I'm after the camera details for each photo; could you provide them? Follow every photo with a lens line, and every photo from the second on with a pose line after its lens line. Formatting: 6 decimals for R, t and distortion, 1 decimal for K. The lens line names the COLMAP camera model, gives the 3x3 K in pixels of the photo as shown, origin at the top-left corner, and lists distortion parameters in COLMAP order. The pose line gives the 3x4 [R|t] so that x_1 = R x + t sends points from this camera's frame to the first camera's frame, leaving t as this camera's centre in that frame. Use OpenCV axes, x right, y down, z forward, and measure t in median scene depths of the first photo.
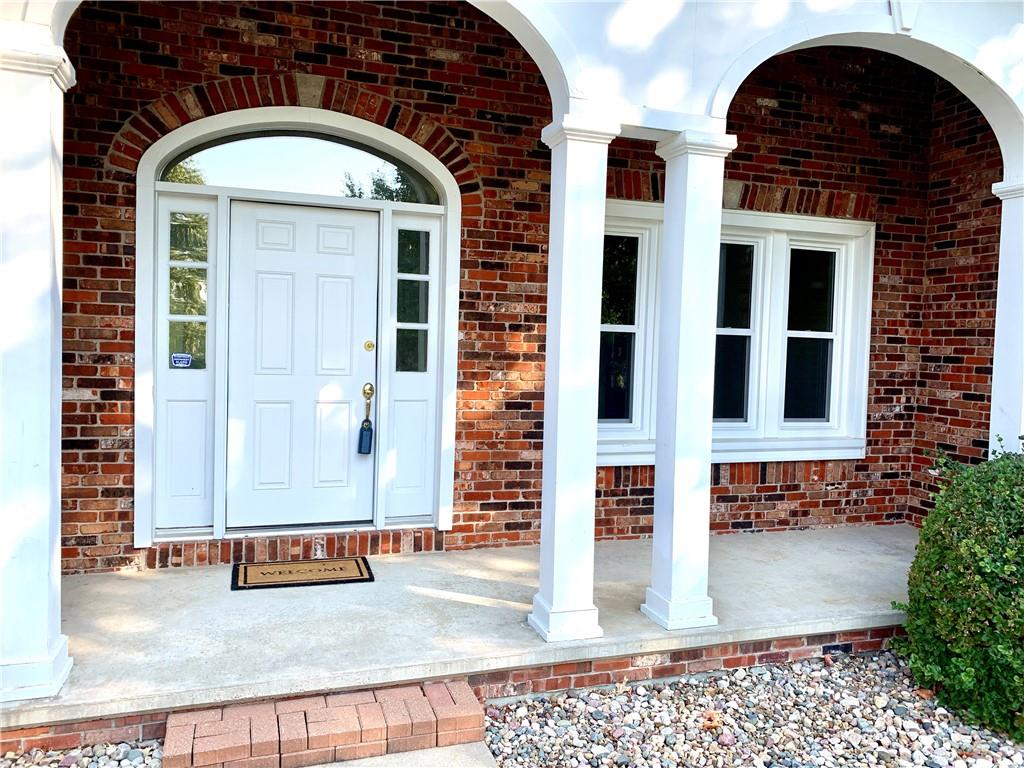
lens RADIAL K [[793.8, 0, 516.3], [0, 793.8, 377.1], [0, 0, 1]] dist [0.051686, -0.063889]
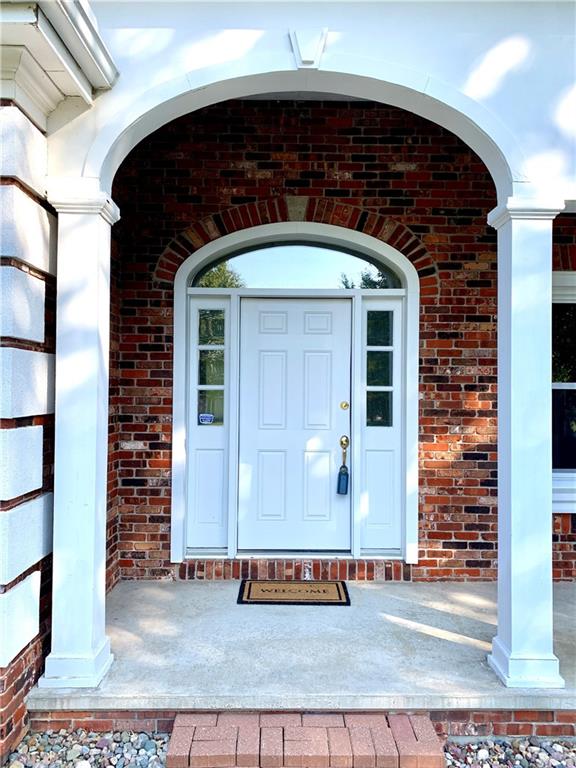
lens RADIAL K [[595.3, 0, 282.0], [0, 595.3, 381.8], [0, 0, 1]] dist [0.051686, -0.063889]
pose [[0.949349, -0.027044, -0.313058, 0.012497], [0.004968, 0.997457, -0.071103, -0.011832], [0.314184, 0.065946, 0.947069, 0.098708]]
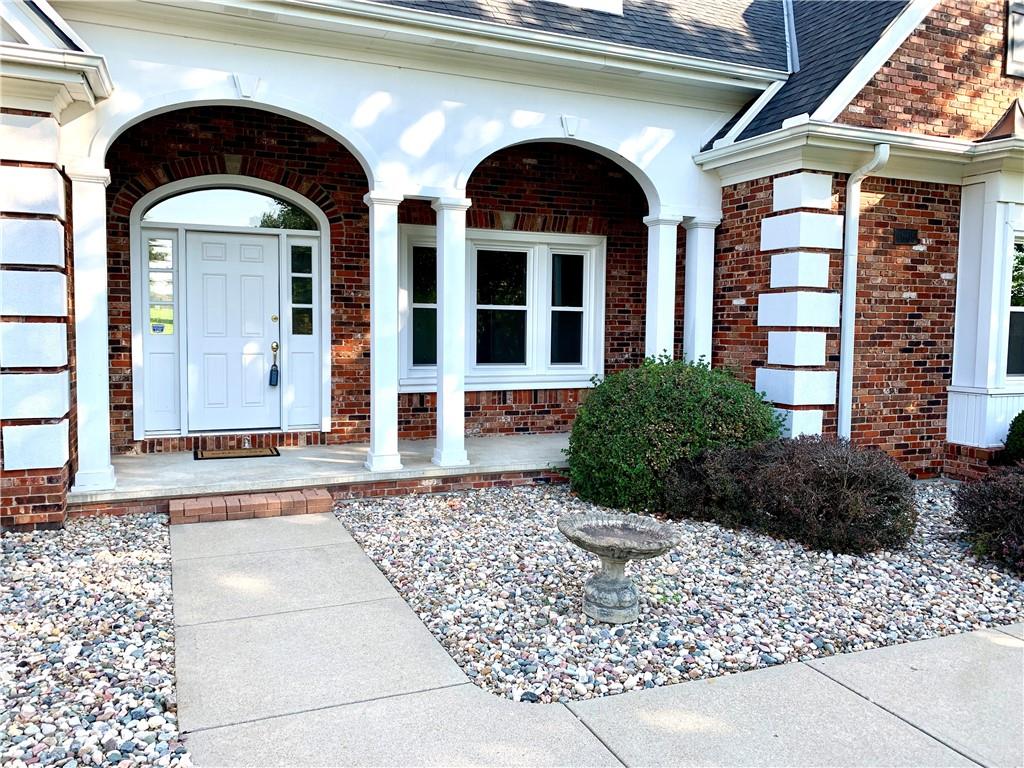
lens RADIAL K [[793.8, 0, 507.5], [0, 793.8, 378.8], [0, 0, 1]] dist [0.051686, -0.063889]
pose [[0.997278, -0.023084, 0.070020, 0.179032], [0.021787, 0.999578, 0.019237, 0.065331], [-0.070434, -0.017659, 0.997360, -0.685741]]
